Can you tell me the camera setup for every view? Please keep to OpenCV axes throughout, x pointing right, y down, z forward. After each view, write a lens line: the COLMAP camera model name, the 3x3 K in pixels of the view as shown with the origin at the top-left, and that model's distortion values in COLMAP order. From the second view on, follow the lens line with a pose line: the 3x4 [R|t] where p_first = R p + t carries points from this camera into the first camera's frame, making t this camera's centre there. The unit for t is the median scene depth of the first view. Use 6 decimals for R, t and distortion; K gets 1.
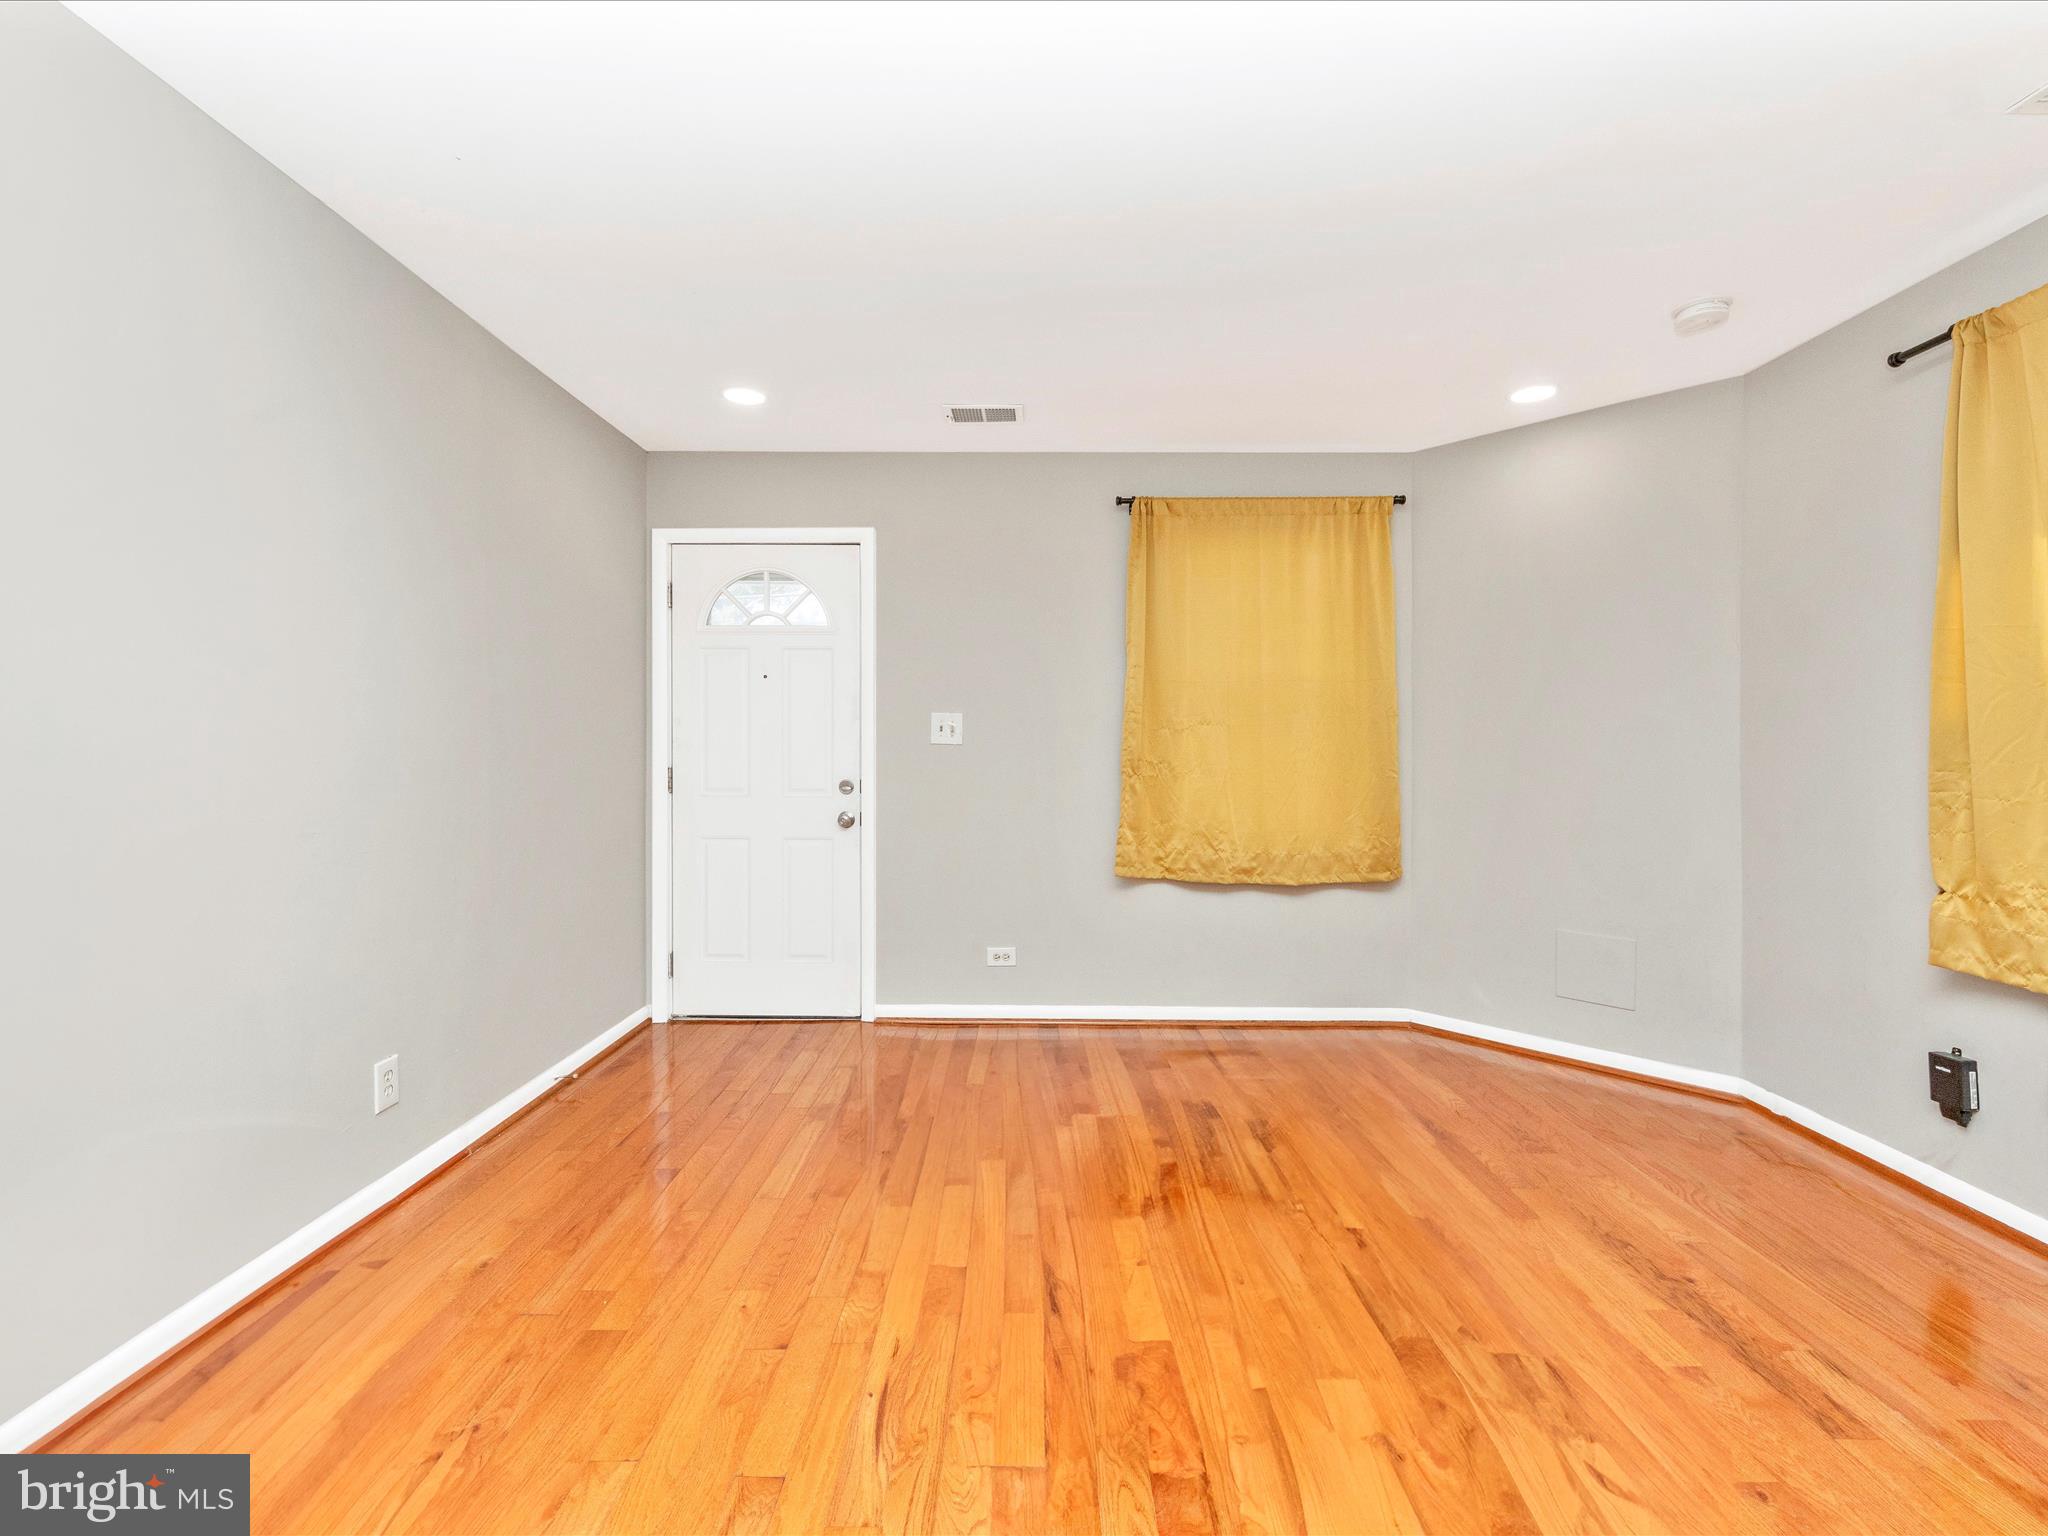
lens RADIAL K [[875.8, 0, 1026.9], [0, 875.8, 744.2], [0, 0, 1]] dist [0.009804, -0.010634]
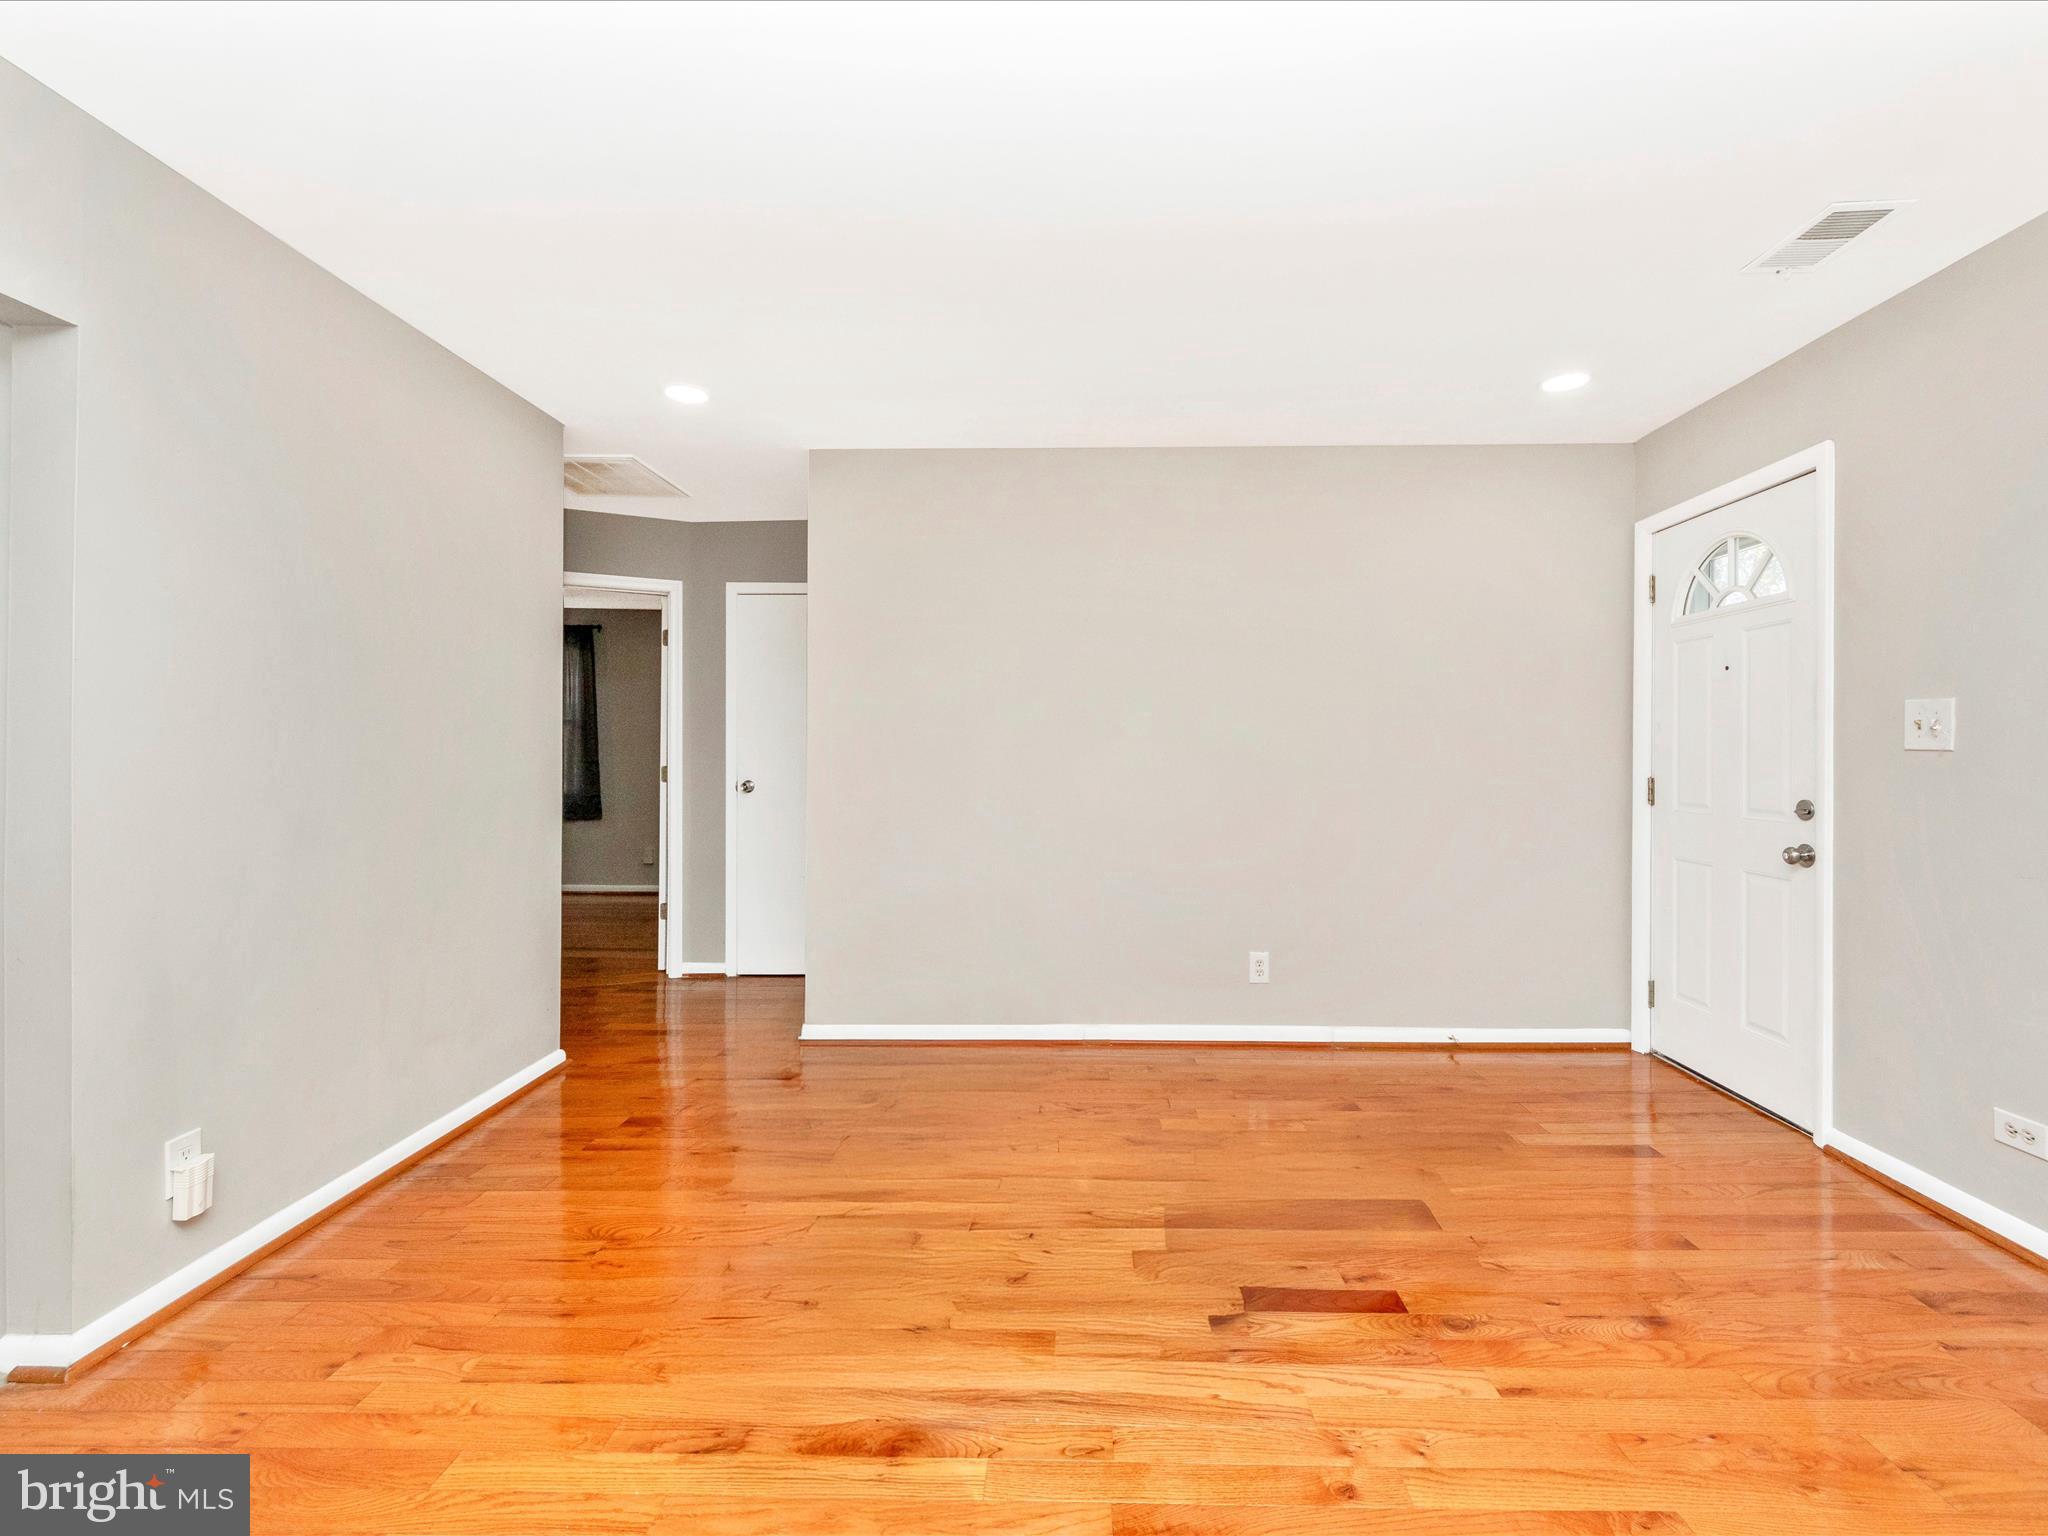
lens RADIAL K [[875.8, 0, 1026.9], [0, 875.8, 744.2], [0, 0, 1]] dist [0.009804, -0.010634]
pose [[-0.048018, -0.013202, -0.998759, 0.558388], [-0.000252, 0.999913, -0.013205, 0.004057], [0.998846, -0.000382, -0.048017, 0.401634]]
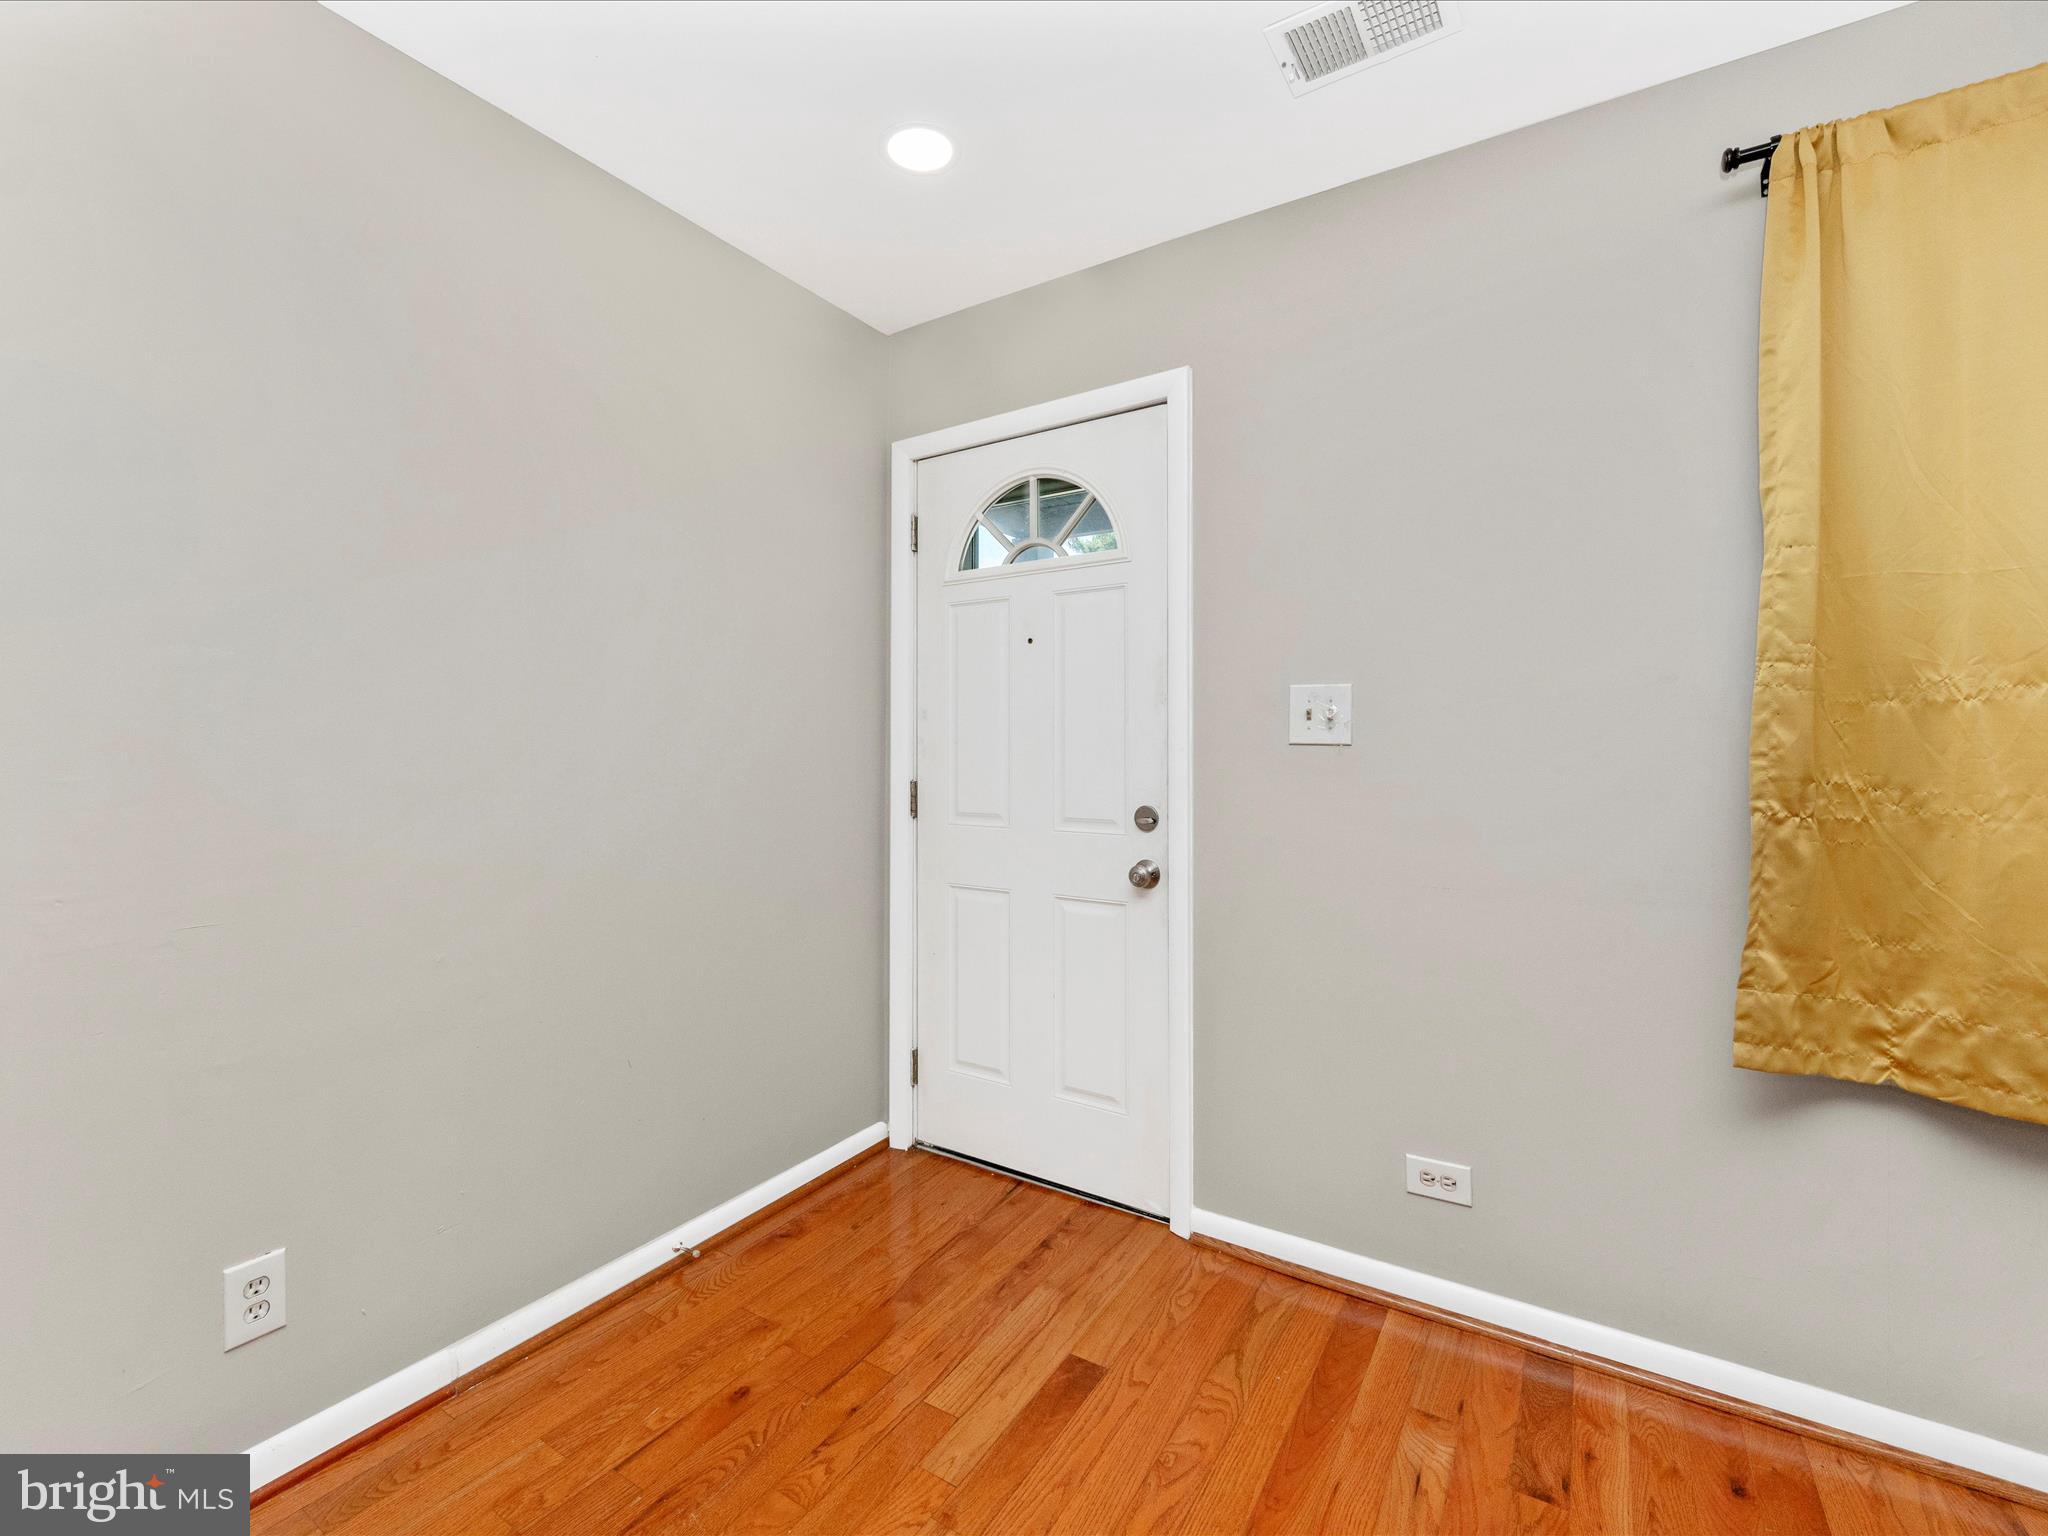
lens RADIAL K [[875.8, 0, 1026.9], [0, 875.8, 744.2], [0, 0, 1]] dist [0.009804, -0.010634]
pose [[0.851504, -0.008001, -0.524288, 0.034762], [0.005743, 0.999966, -0.005933, 0.001960], [0.524317, 0.002041, 0.851520, 0.466878]]
